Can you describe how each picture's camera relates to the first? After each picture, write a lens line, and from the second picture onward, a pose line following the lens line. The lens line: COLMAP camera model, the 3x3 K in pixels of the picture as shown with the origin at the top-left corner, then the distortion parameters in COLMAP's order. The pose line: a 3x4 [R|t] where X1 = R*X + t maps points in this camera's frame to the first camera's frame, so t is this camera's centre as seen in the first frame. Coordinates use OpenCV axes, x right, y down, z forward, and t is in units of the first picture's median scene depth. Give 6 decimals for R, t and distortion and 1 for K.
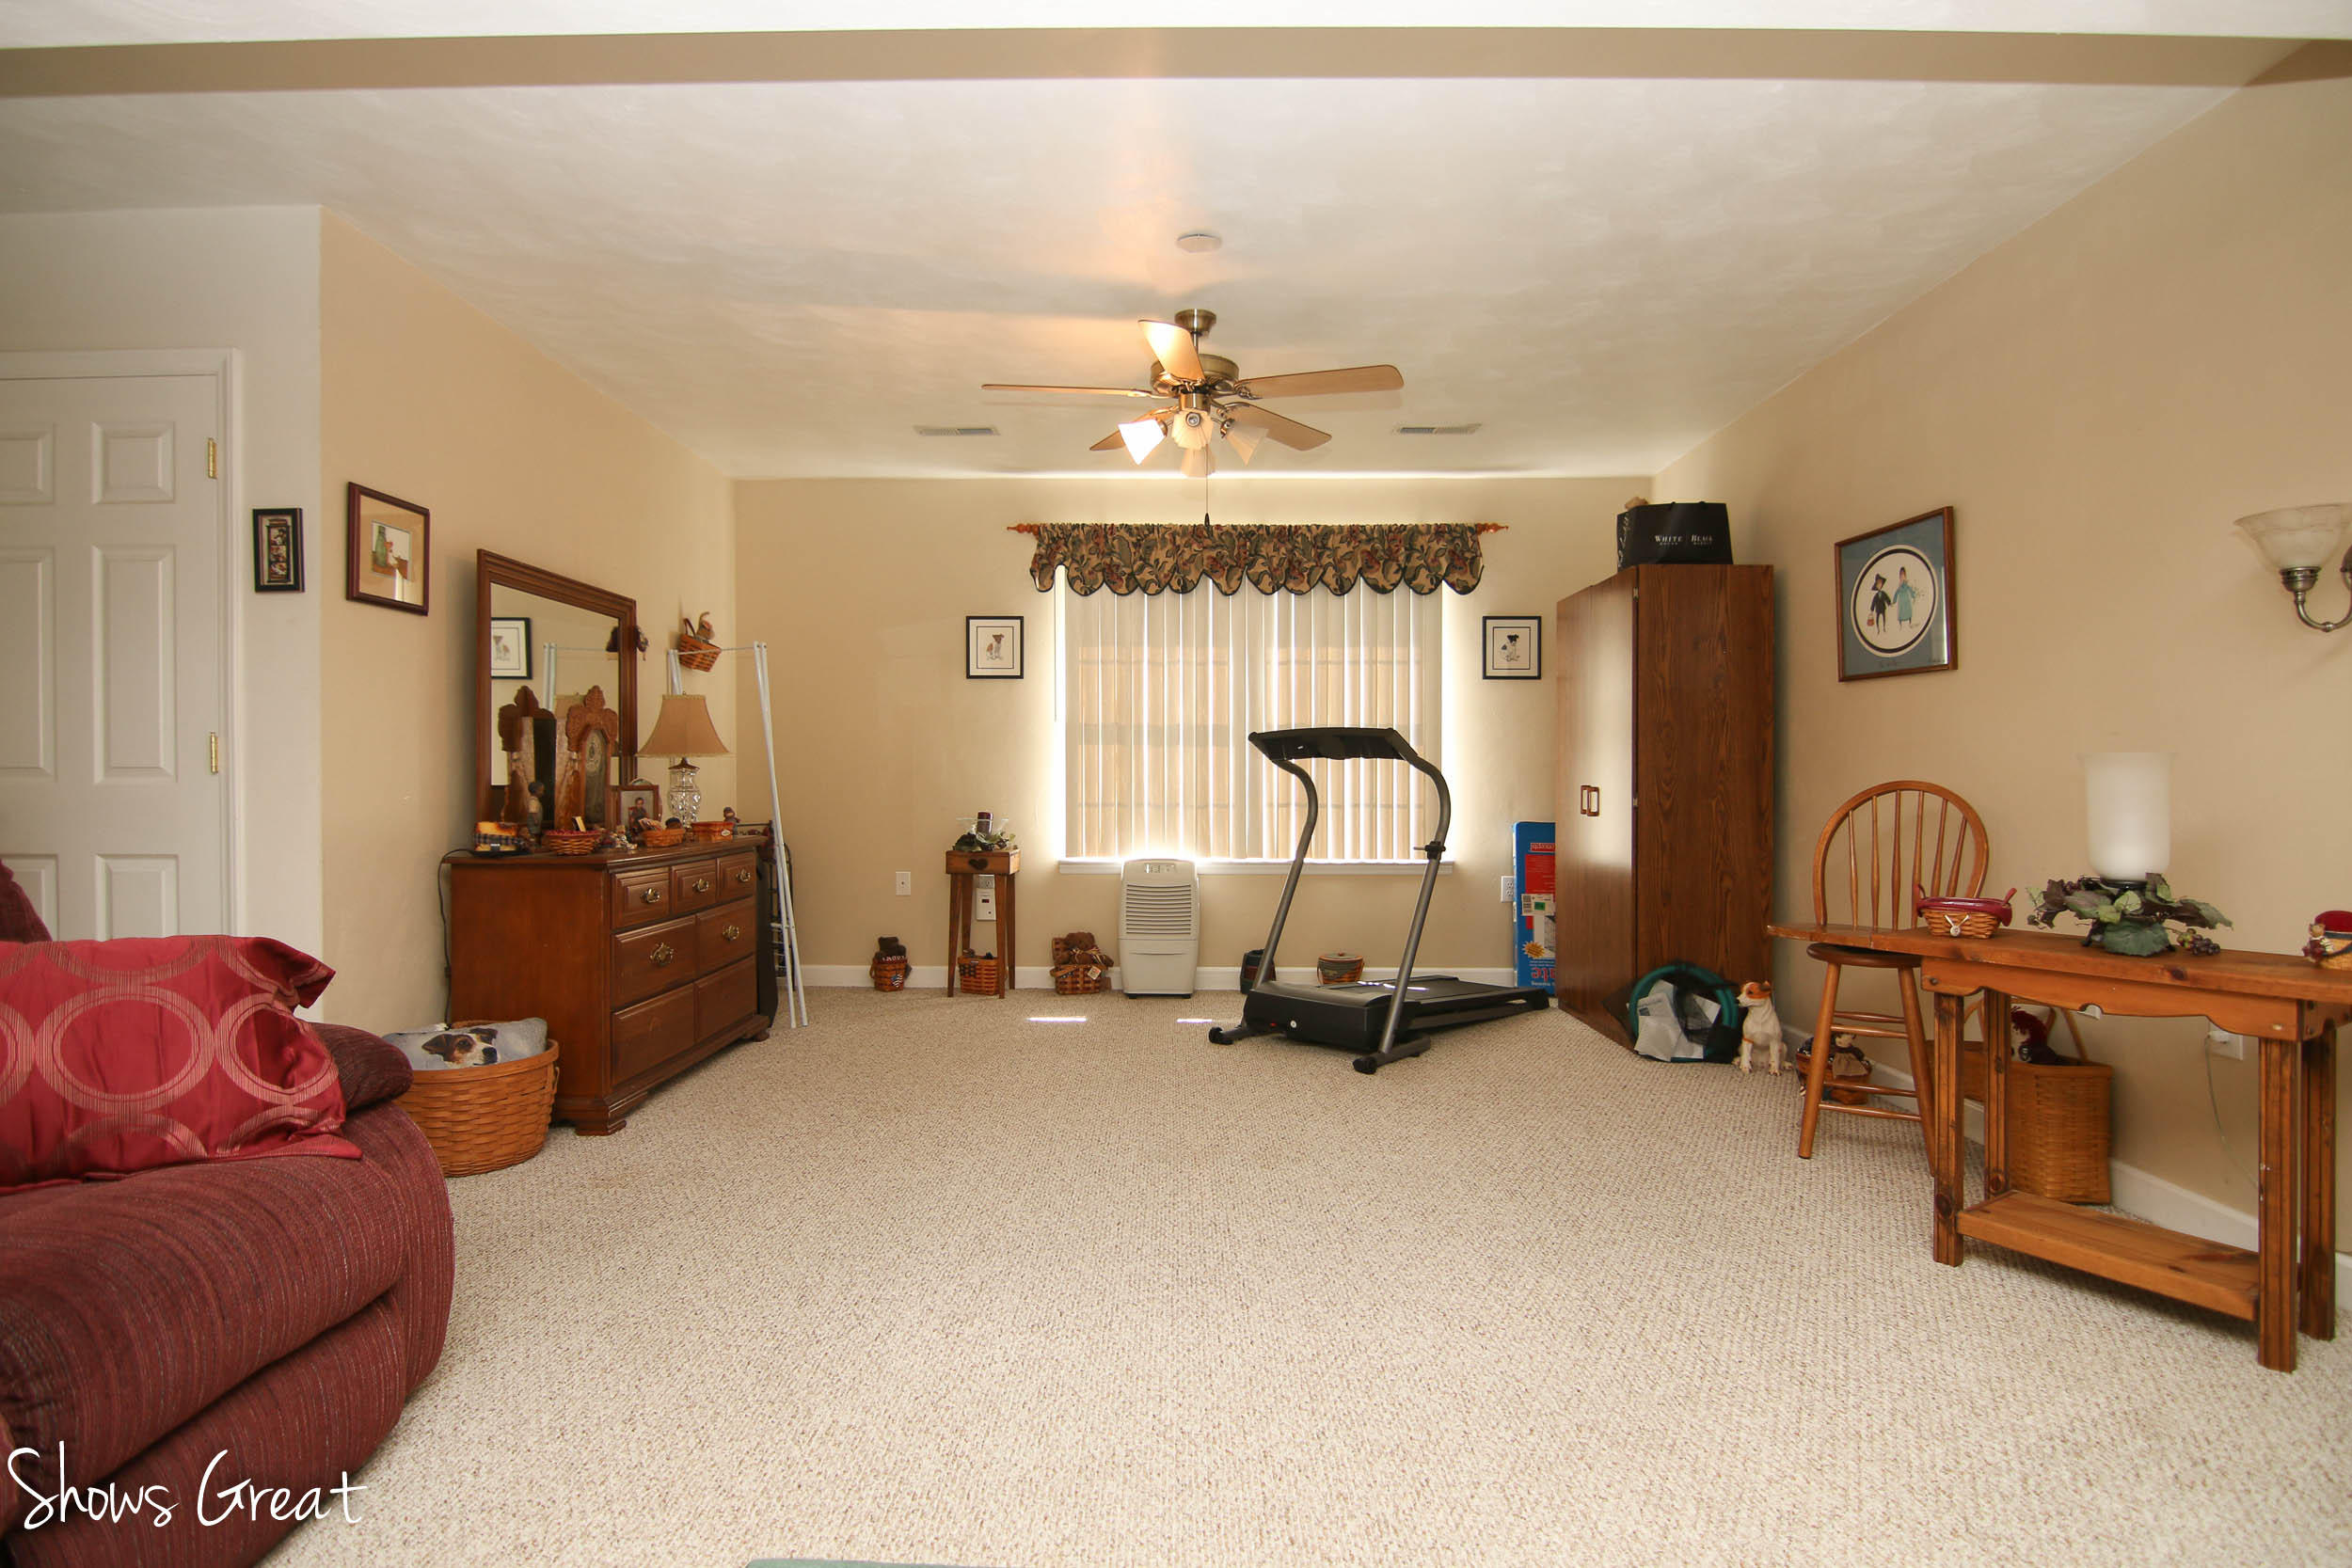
lens RADIAL K [[1182.4, 0, 1169.3], [0, 1182.4, 781.7], [0, 0, 1]] dist [-0.003922, -0.011960]
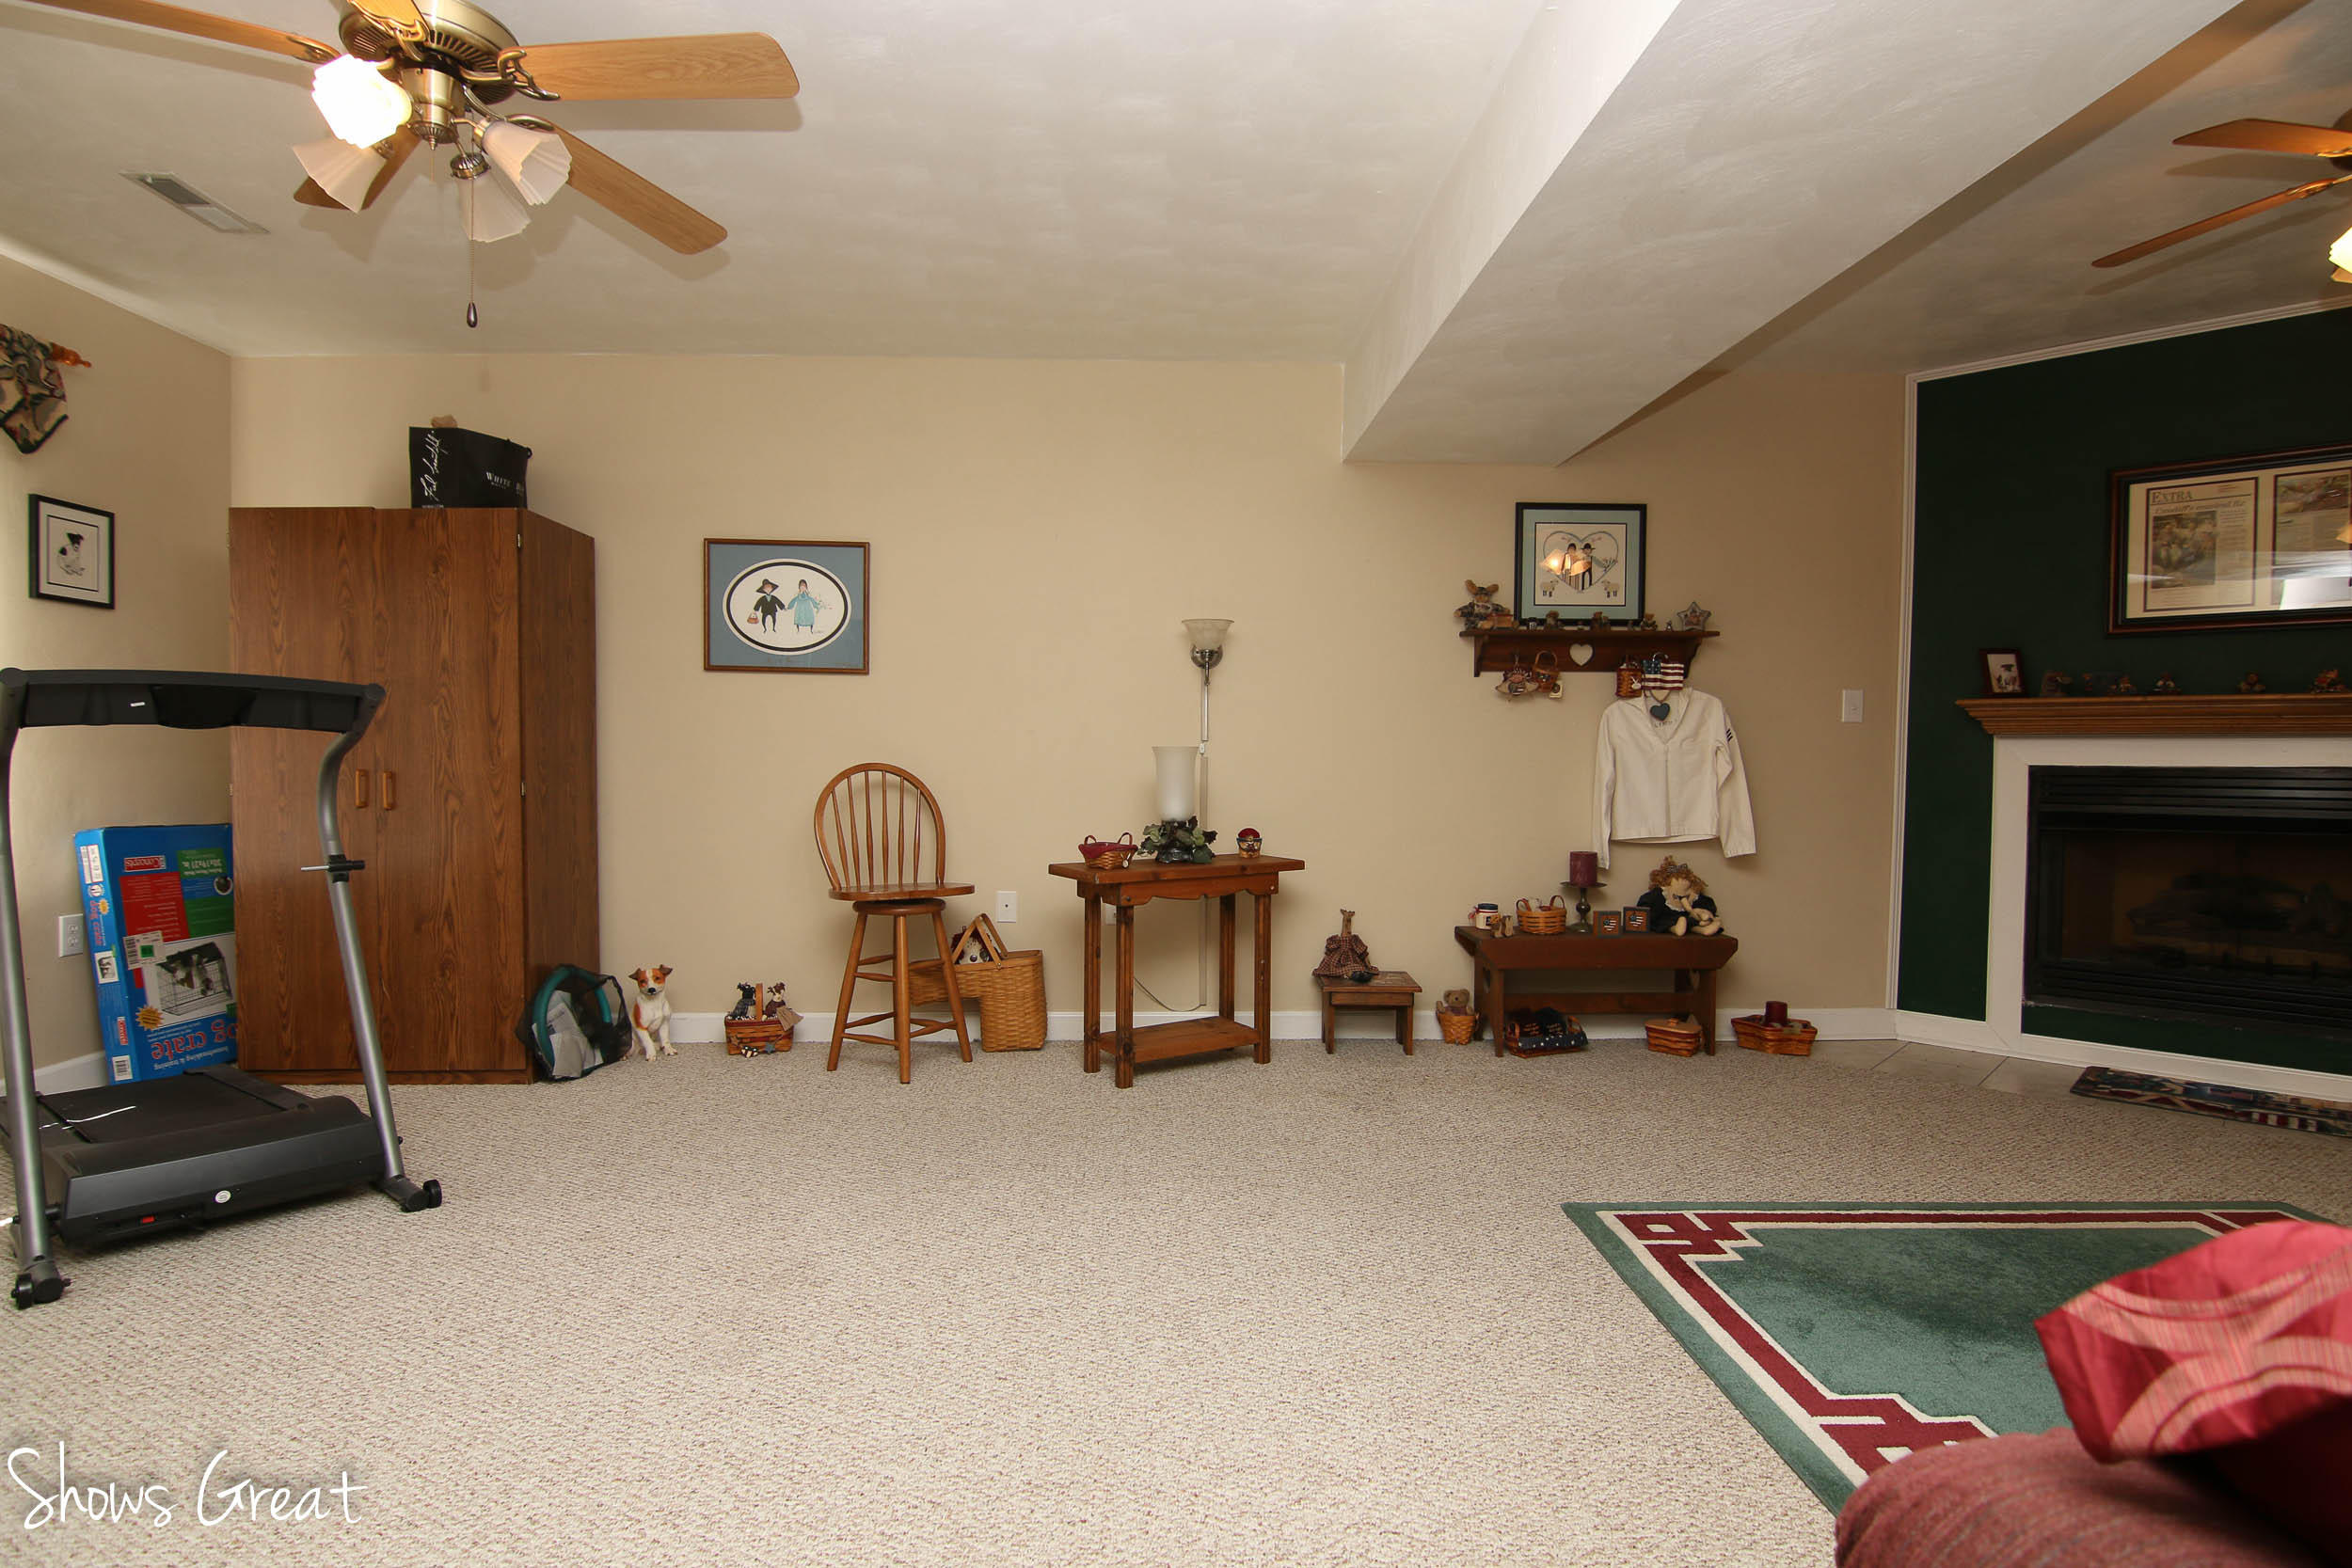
lens RADIAL K [[1182.4, 0, 1169.3], [0, 1182.4, 781.7], [0, 0, 1]] dist [-0.003922, -0.011960]
pose [[-0.043981, -0.018330, 0.998864, -0.547093], [0.000937, 0.999830, 0.018389, -0.003194], [-0.999032, 0.001745, -0.043956, 0.666376]]
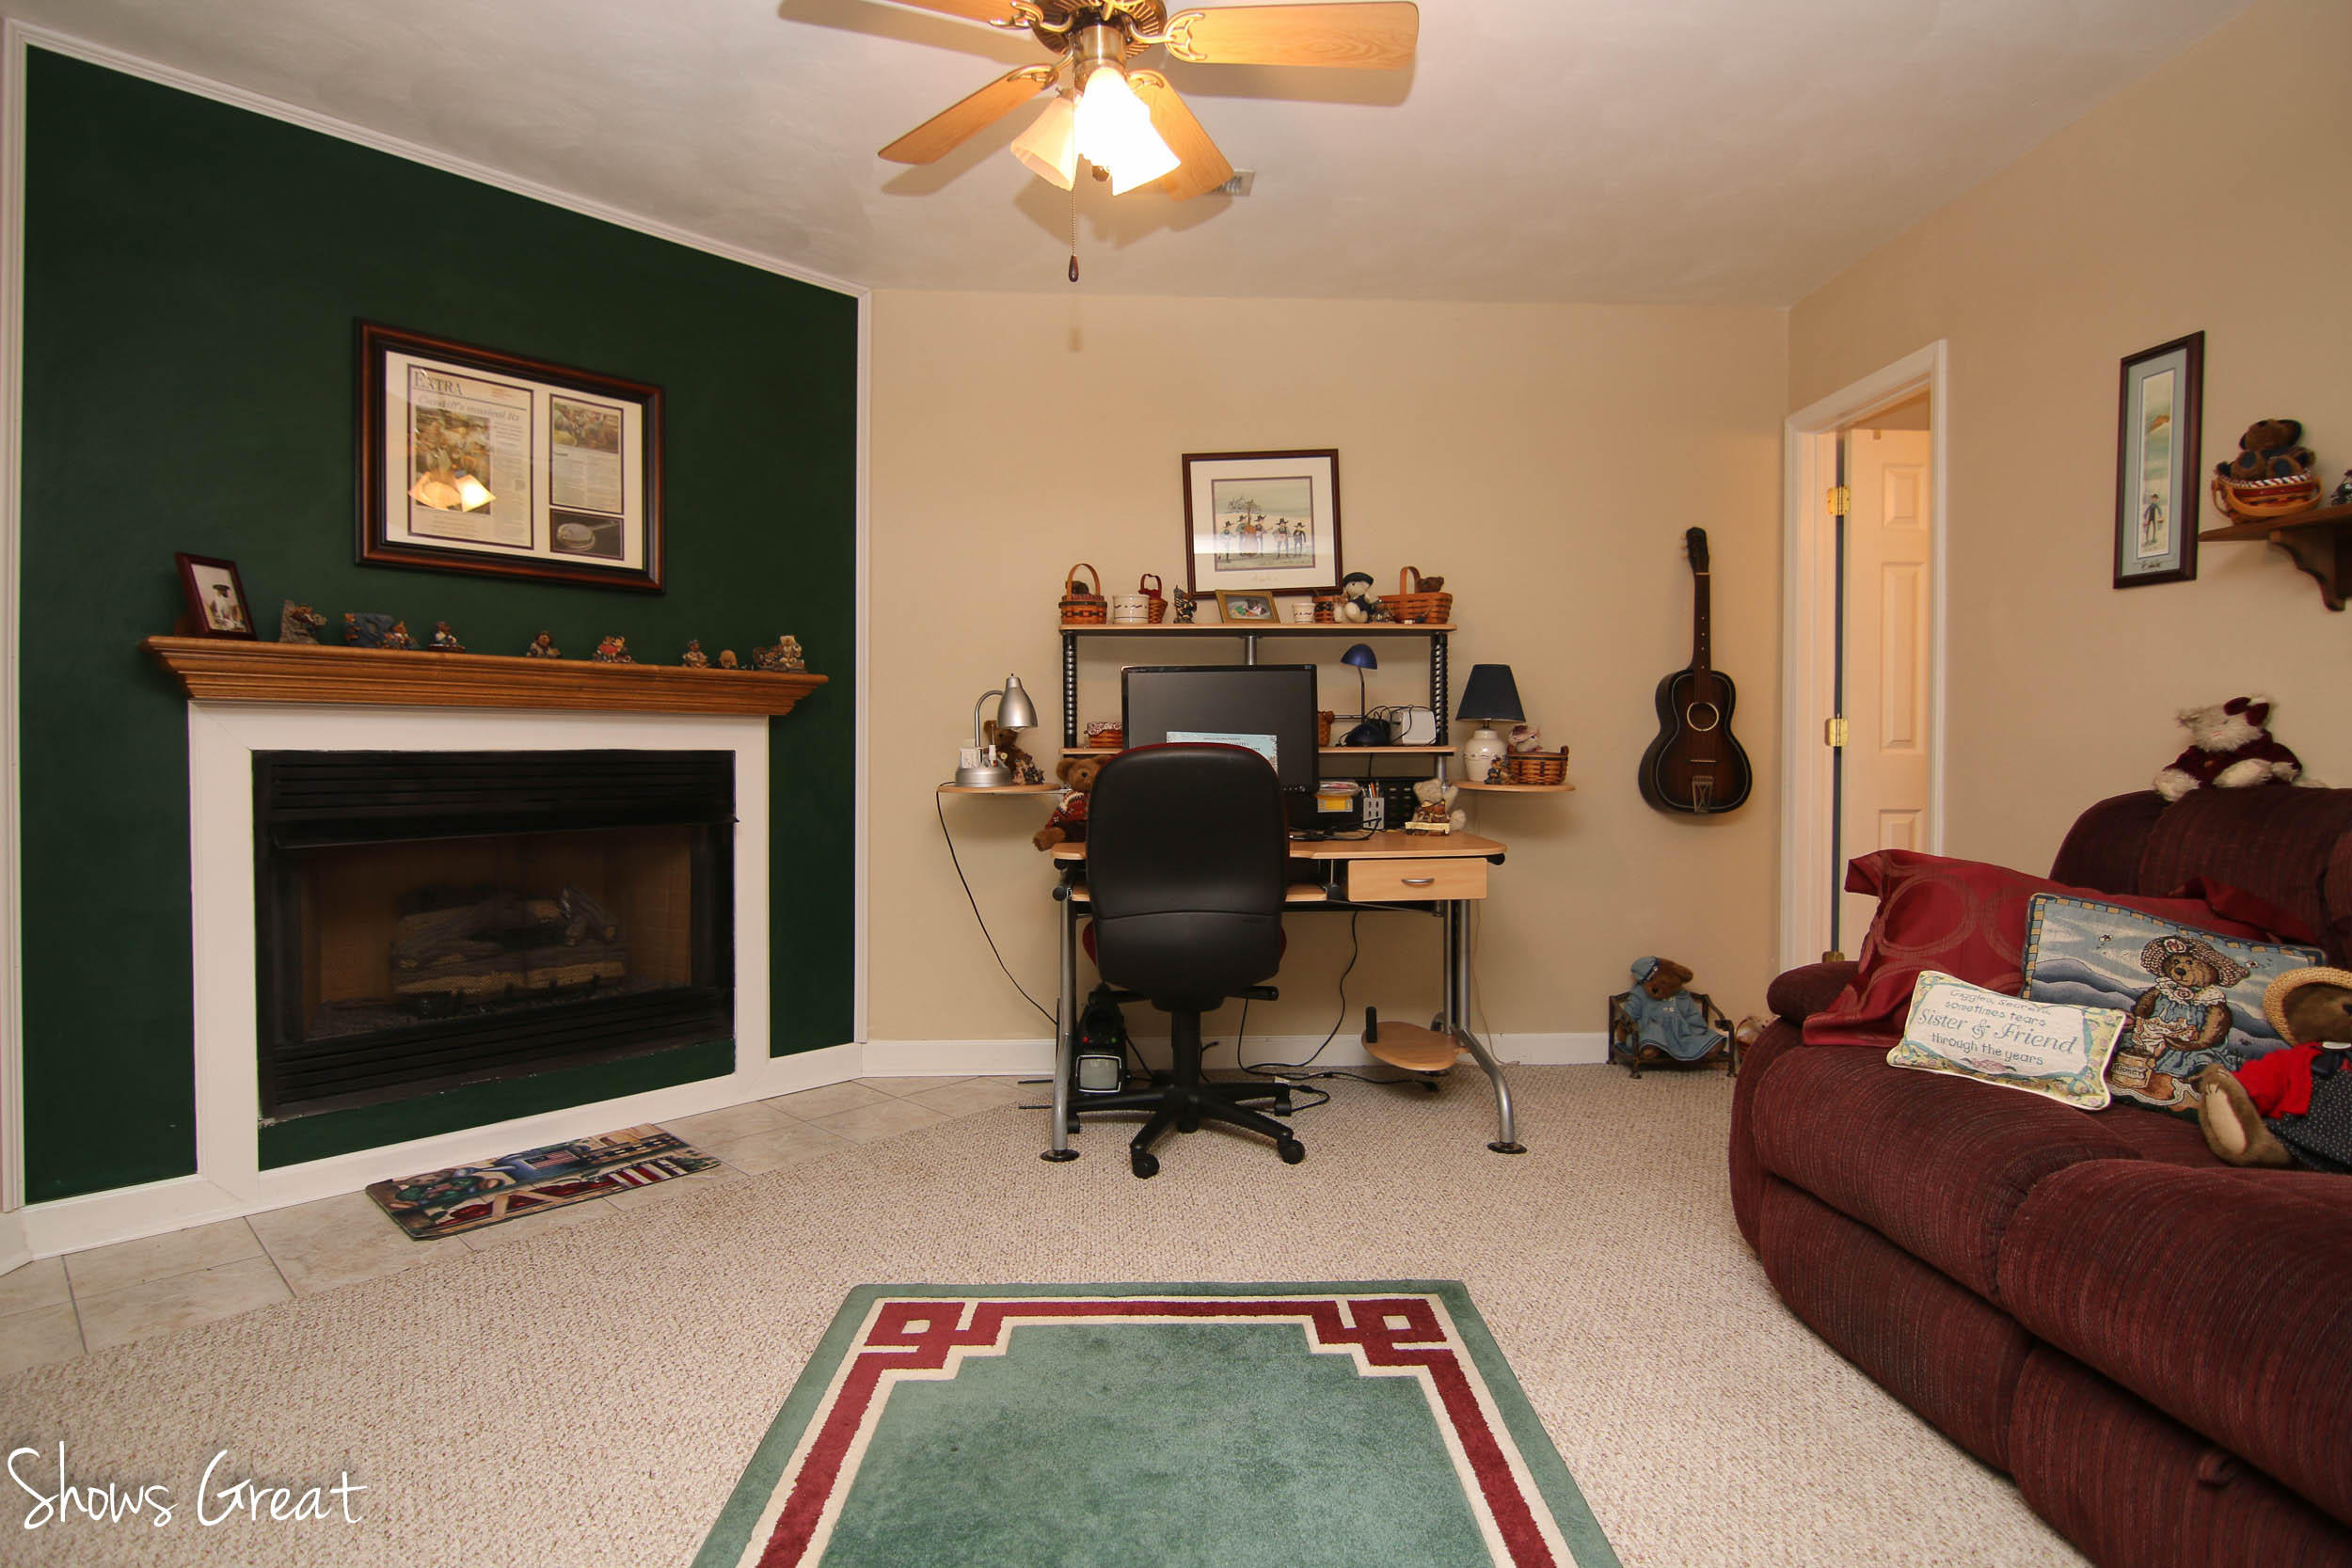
lens RADIAL K [[1182.4, 0, 1169.3], [0, 1182.4, 781.7], [0, 0, 1]] dist [-0.003922, -0.011960]
pose [[-0.998165, 0.001405, -0.060532, 0.018388], [-0.000668, 0.999415, 0.034205, -0.002820], [0.060544, 0.034182, -0.997580, 0.539855]]
